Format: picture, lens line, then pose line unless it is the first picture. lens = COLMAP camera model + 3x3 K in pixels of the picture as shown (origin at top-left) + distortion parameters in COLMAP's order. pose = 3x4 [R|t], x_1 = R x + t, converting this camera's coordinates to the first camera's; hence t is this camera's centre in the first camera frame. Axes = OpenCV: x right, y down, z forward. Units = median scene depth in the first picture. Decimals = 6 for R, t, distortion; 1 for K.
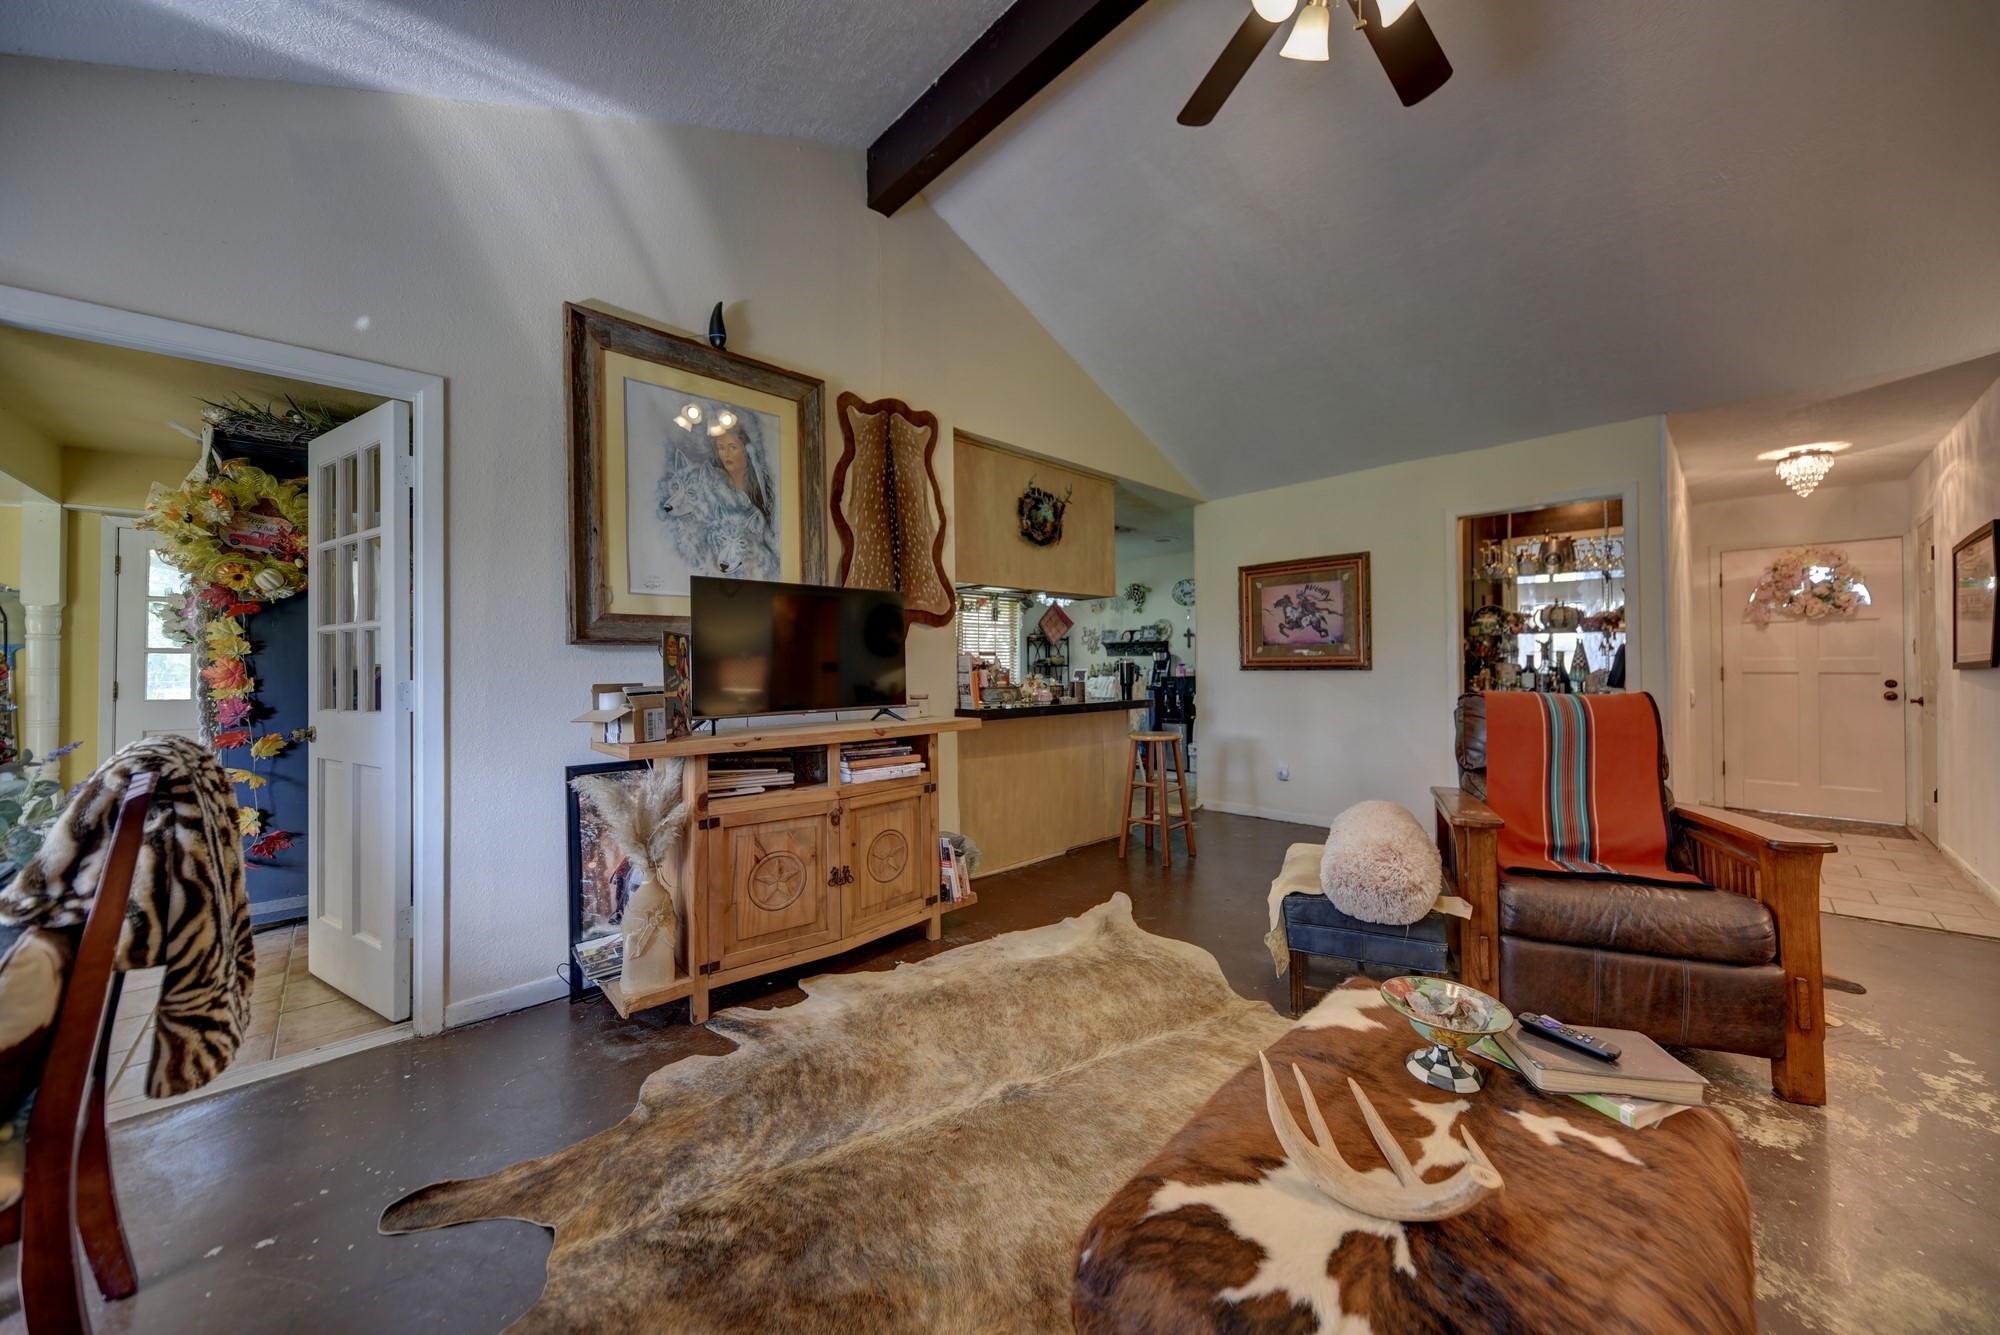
lens RADIAL K [[695.3, 0, 1025.6], [0, 695.3, 655.8], [0, 0, 1]] dist [0.002317, -0.002895]
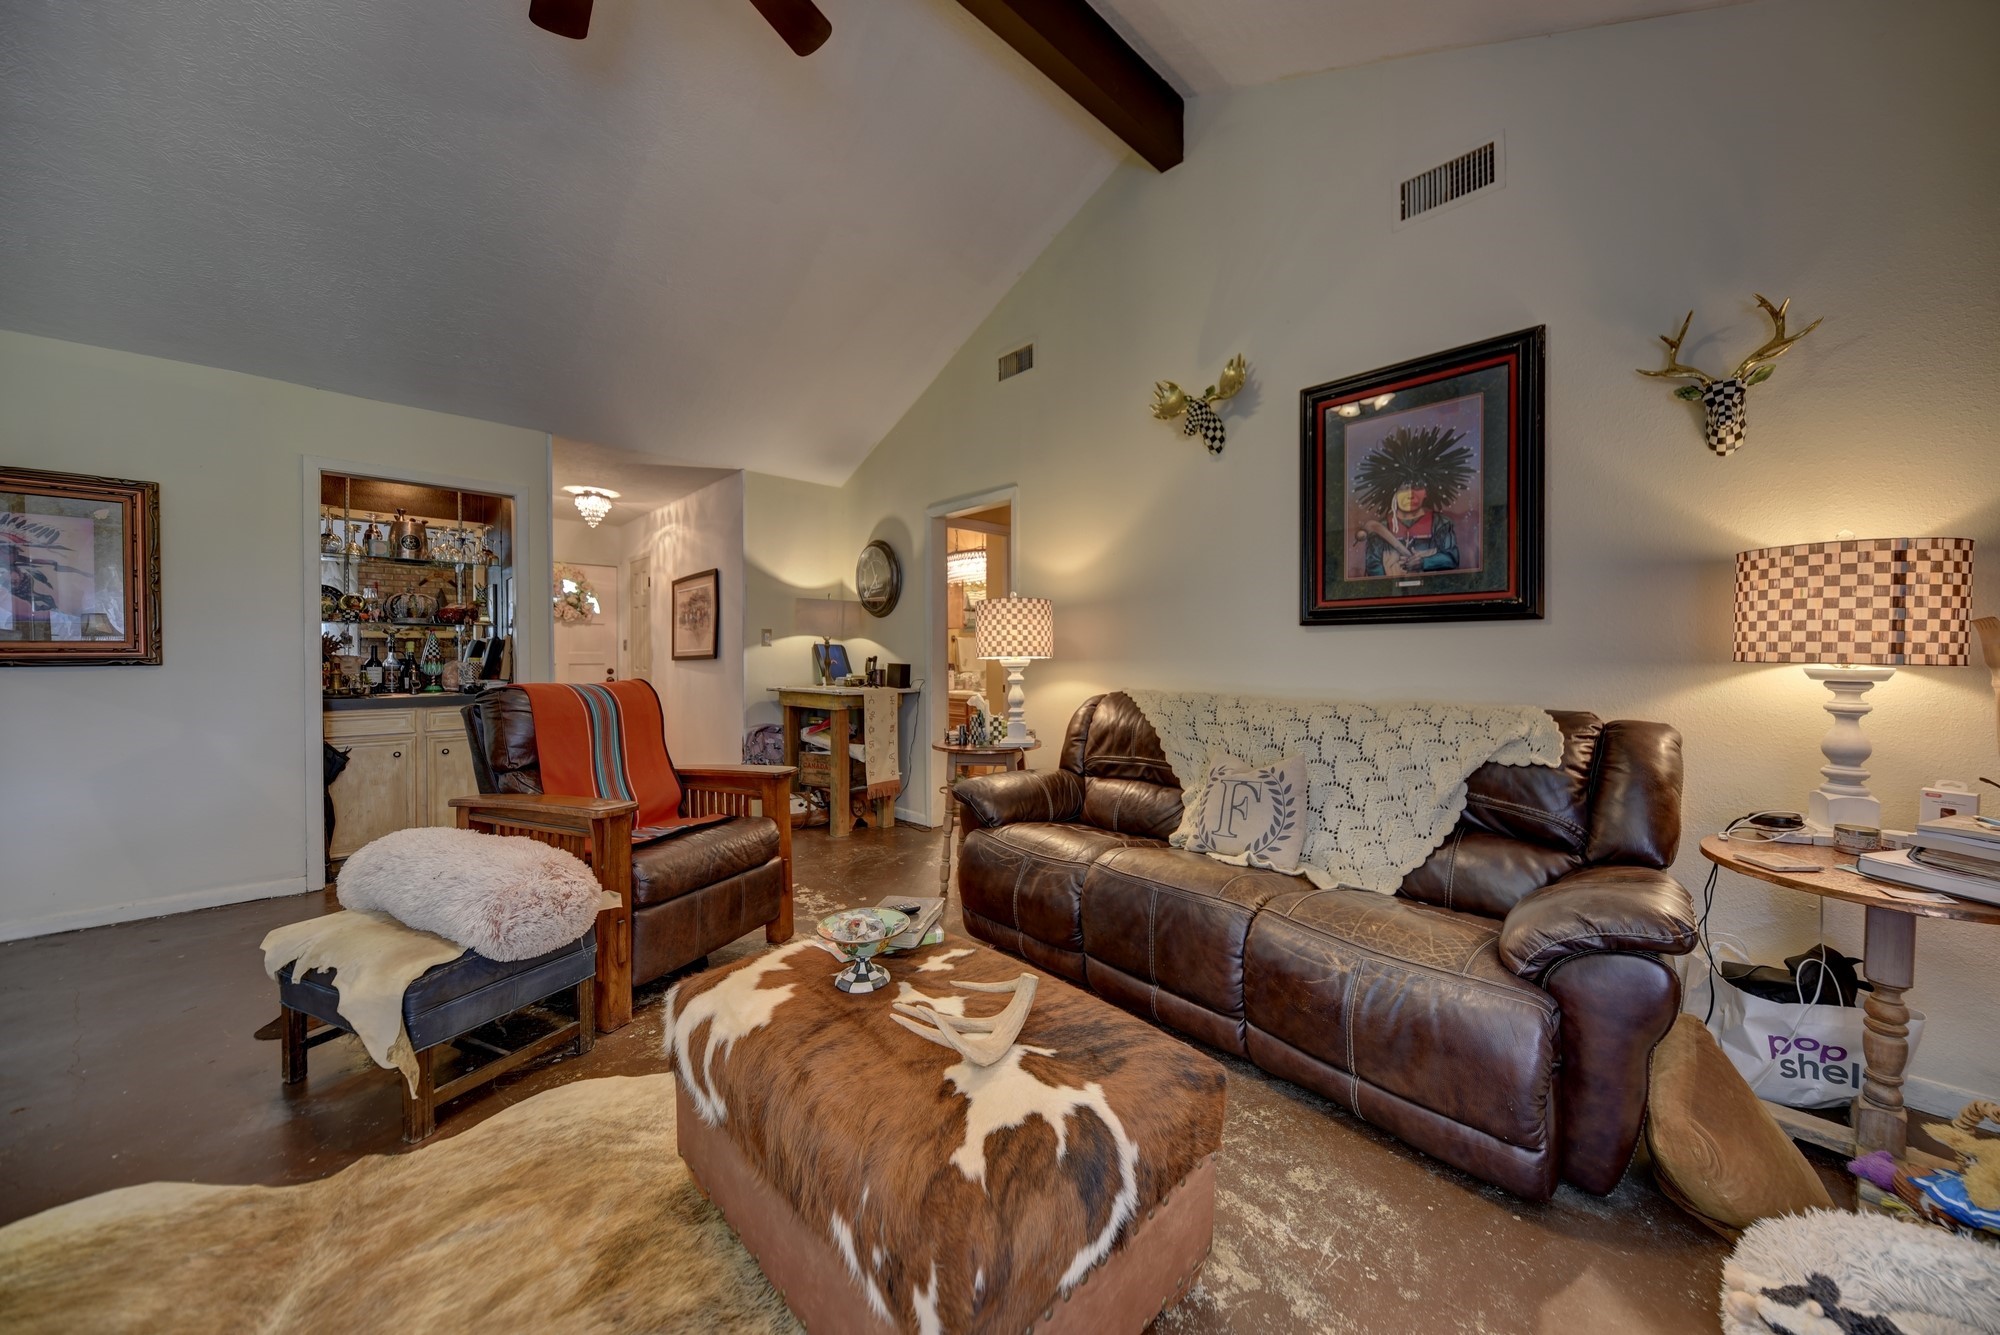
lens RADIAL K [[695.3, 0, 1025.6], [0, 695.3, 655.8], [0, 0, 1]] dist [0.002317, -0.002895]
pose [[-0.013887, 0.003705, 0.999897, -0.346289], [-0.011540, 0.999926, -0.003865, 0.010959], [-0.999837, -0.011593, -0.013843, 0.391619]]
